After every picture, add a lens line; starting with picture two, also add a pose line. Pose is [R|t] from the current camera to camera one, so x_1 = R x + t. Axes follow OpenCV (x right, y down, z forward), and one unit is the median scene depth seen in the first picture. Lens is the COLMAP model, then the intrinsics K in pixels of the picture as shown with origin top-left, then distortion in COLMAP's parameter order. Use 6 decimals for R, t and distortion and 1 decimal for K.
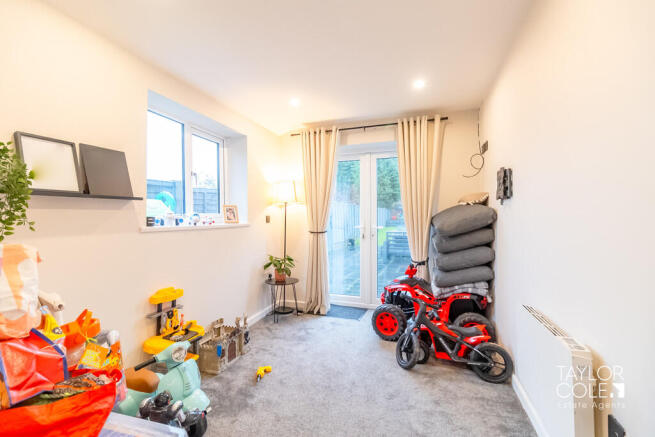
lens RADIAL K [[286.0, 0, 325.5], [0, 286.0, 215.0], [0, 0, 1]] dist [-0.000904, -0.000423]
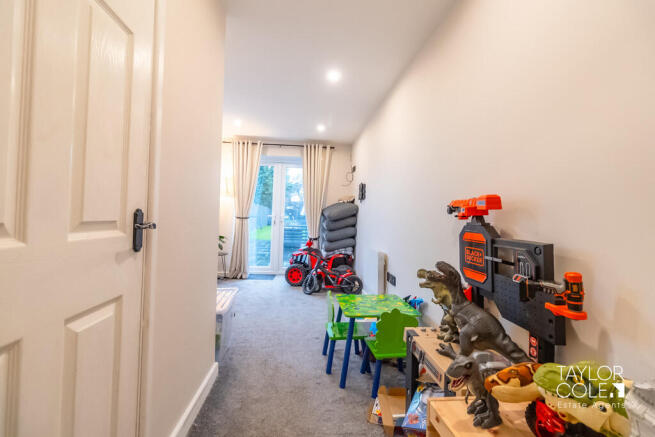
lens RADIAL K [[286.0, 0, 327.4], [0, 286.0, 217.9], [0, 0, 1]] dist [-0.000904, -0.000423]
pose [[0.909110, 0.034129, 0.415157, -0.282184], [-0.038283, 0.999266, 0.001684, 0.055607], [-0.414794, -0.017425, 0.909748, -0.486578]]
